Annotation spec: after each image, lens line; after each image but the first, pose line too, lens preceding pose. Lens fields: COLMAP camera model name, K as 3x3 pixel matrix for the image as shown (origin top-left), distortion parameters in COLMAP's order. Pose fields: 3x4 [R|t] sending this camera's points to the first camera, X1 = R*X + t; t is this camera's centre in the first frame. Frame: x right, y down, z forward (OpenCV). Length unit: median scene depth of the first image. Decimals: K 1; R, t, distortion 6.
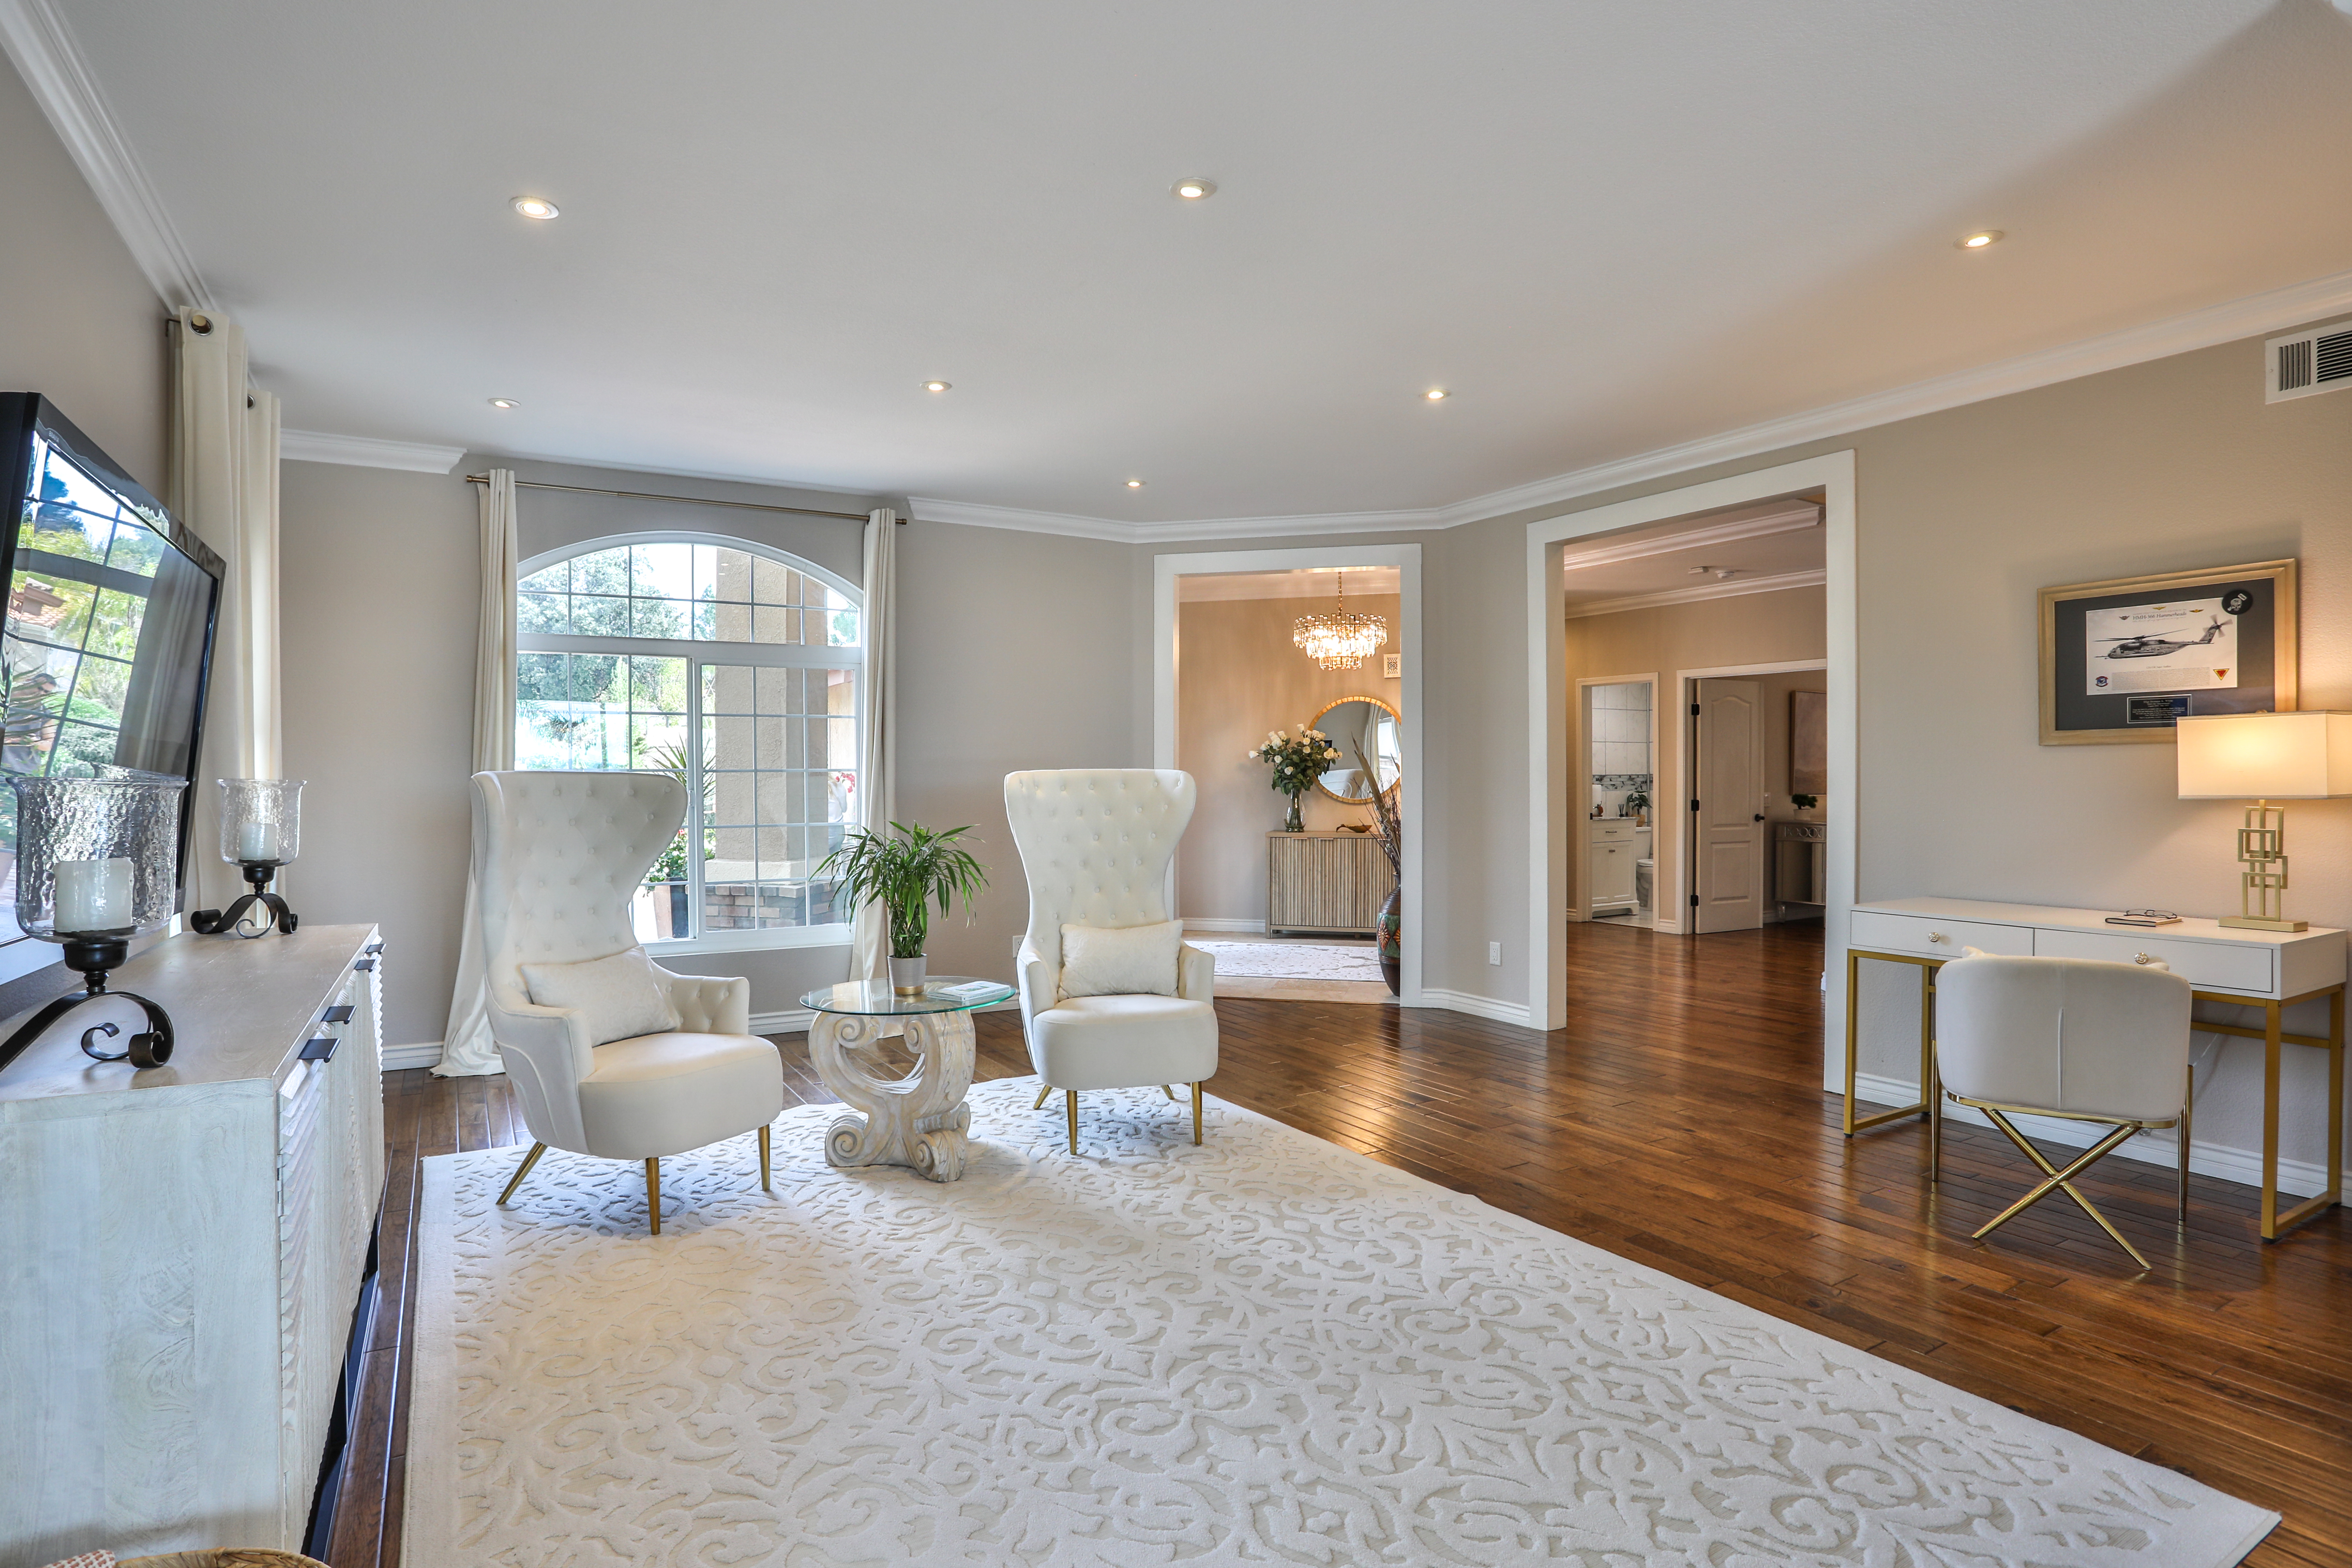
lens RADIAL K [[1205.8, 0, 1183.8], [0, 1205.8, 786.2], [0, 0, 1]] dist [-0.062543, 0.021845]
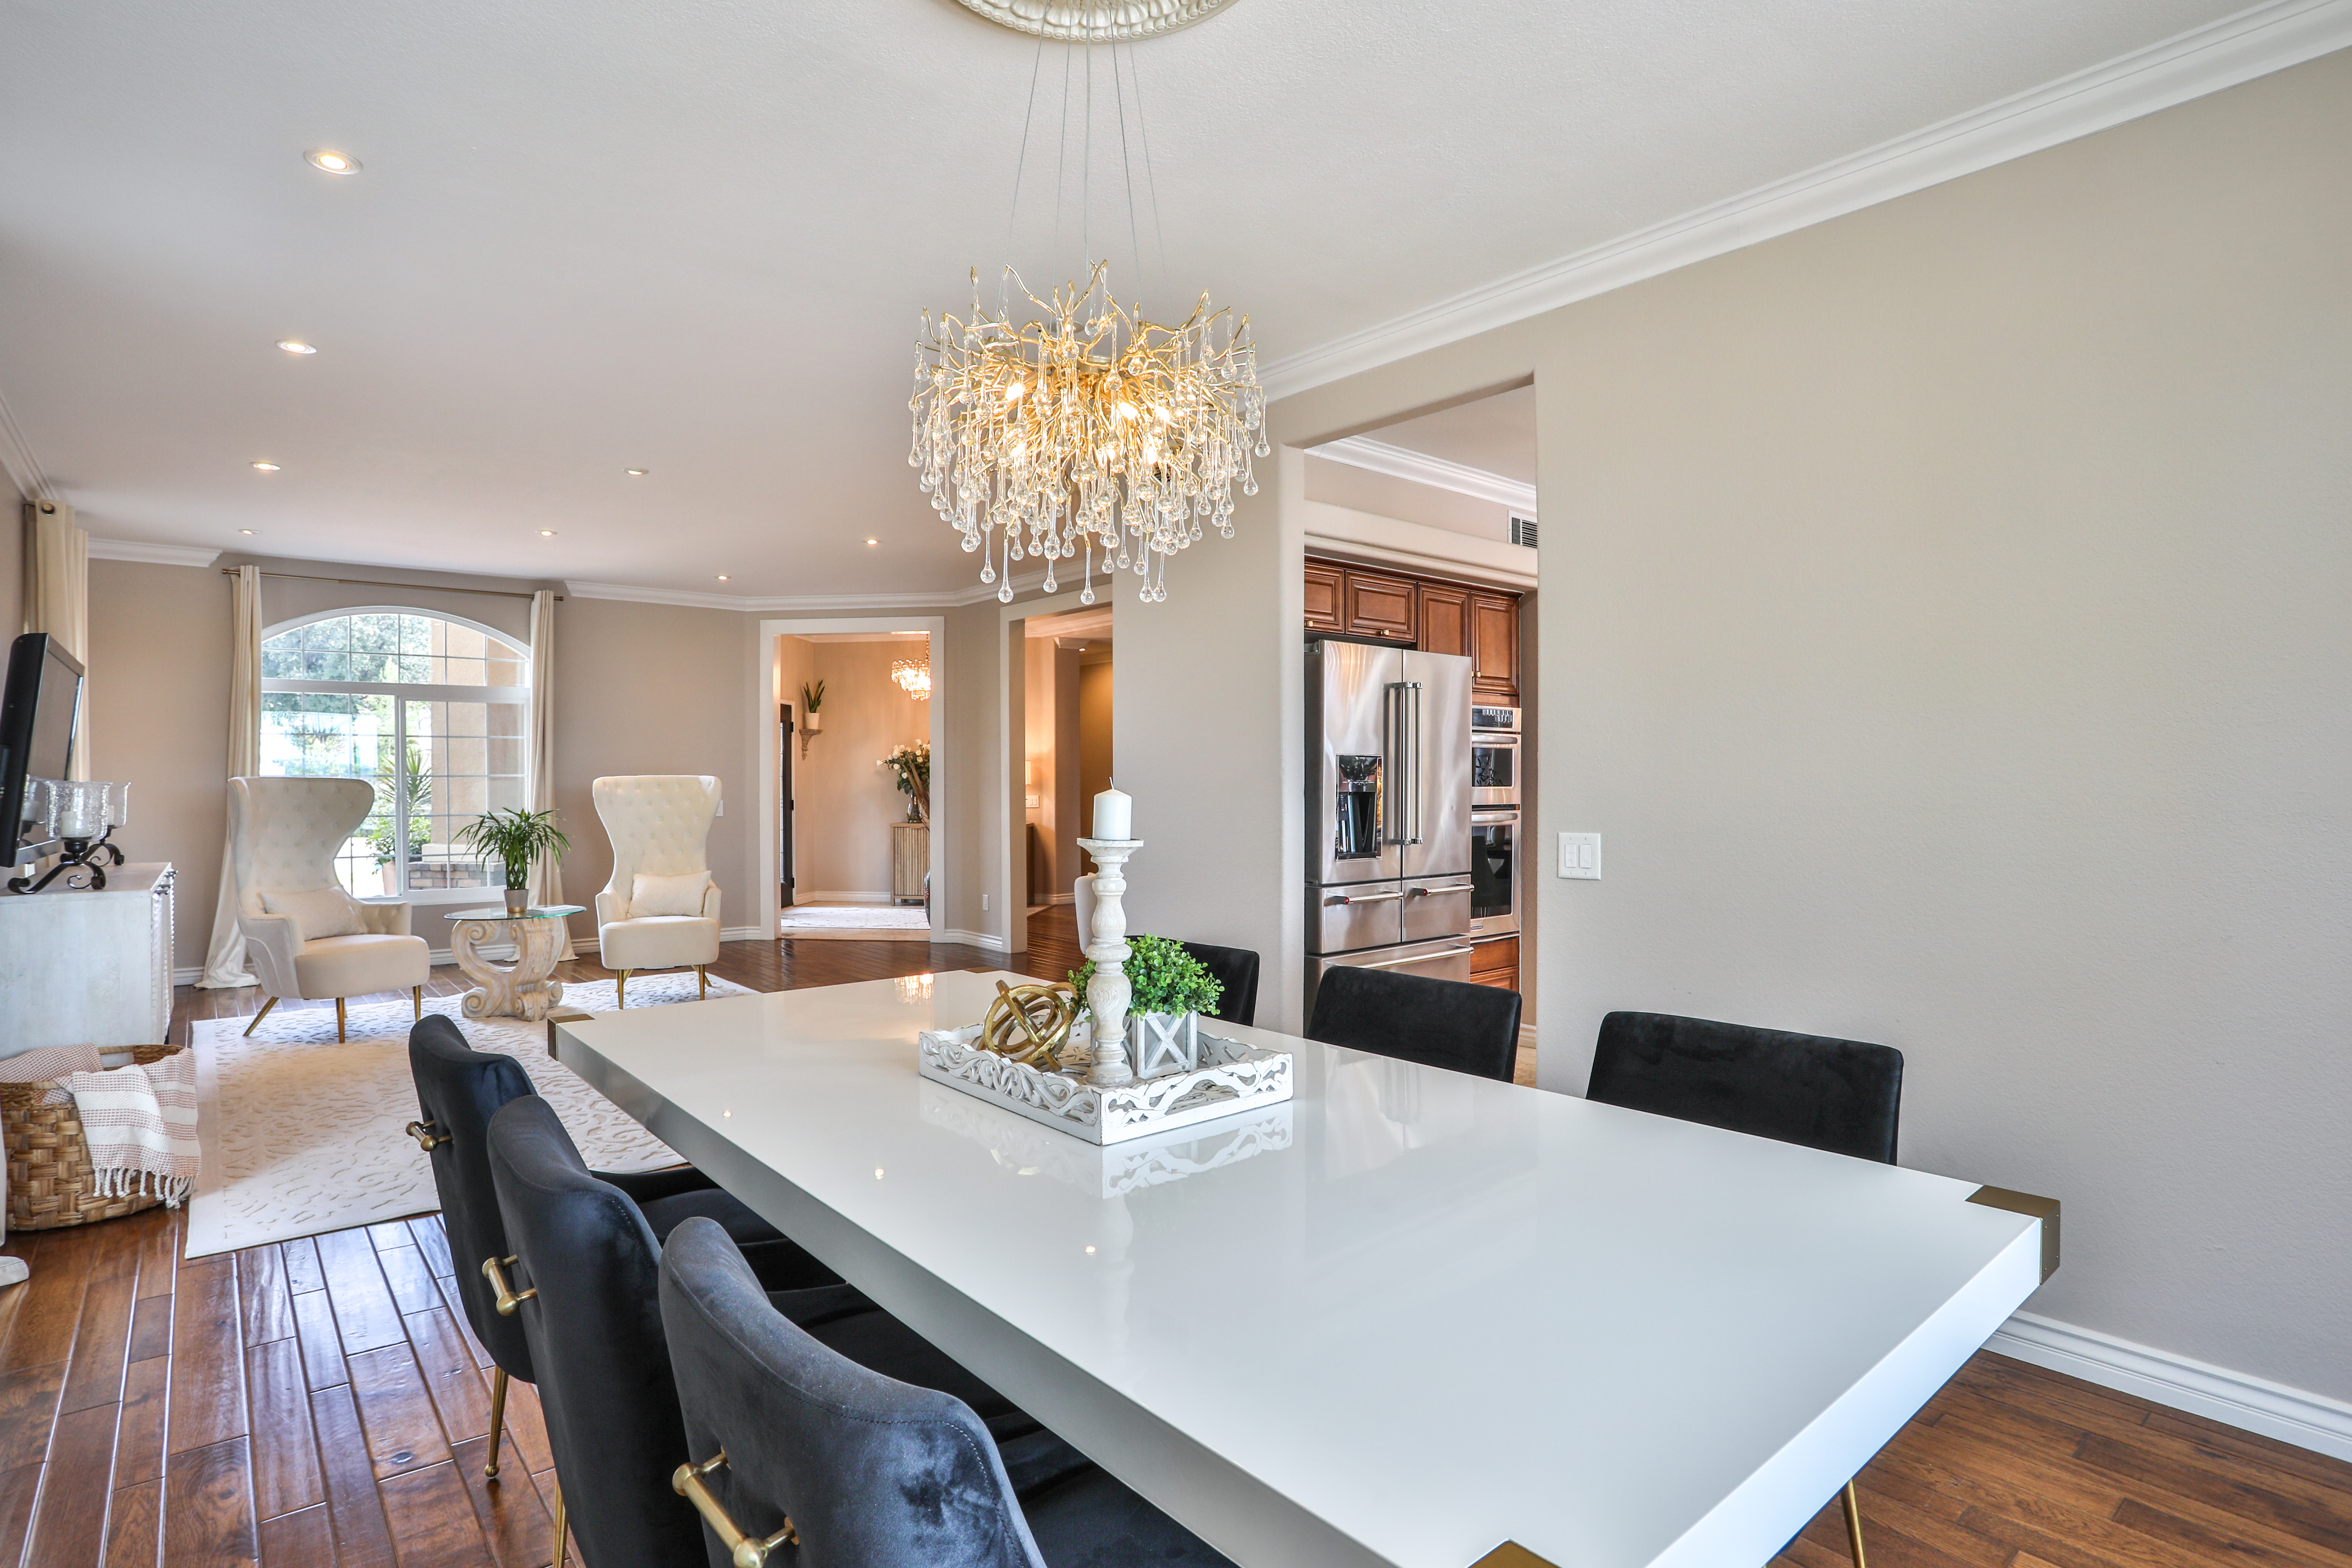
lens RADIAL K [[1205.8, 0, 1183.9], [0, 1205.8, 784.7], [0, 0, 1]] dist [-0.062543, 0.021845]
pose [[0.989109, -0.000901, 0.147181, 0.370482], [0.001583, 0.999989, -0.004517, 0.005721], [-0.147175, 0.004701, 0.989099, -0.626776]]
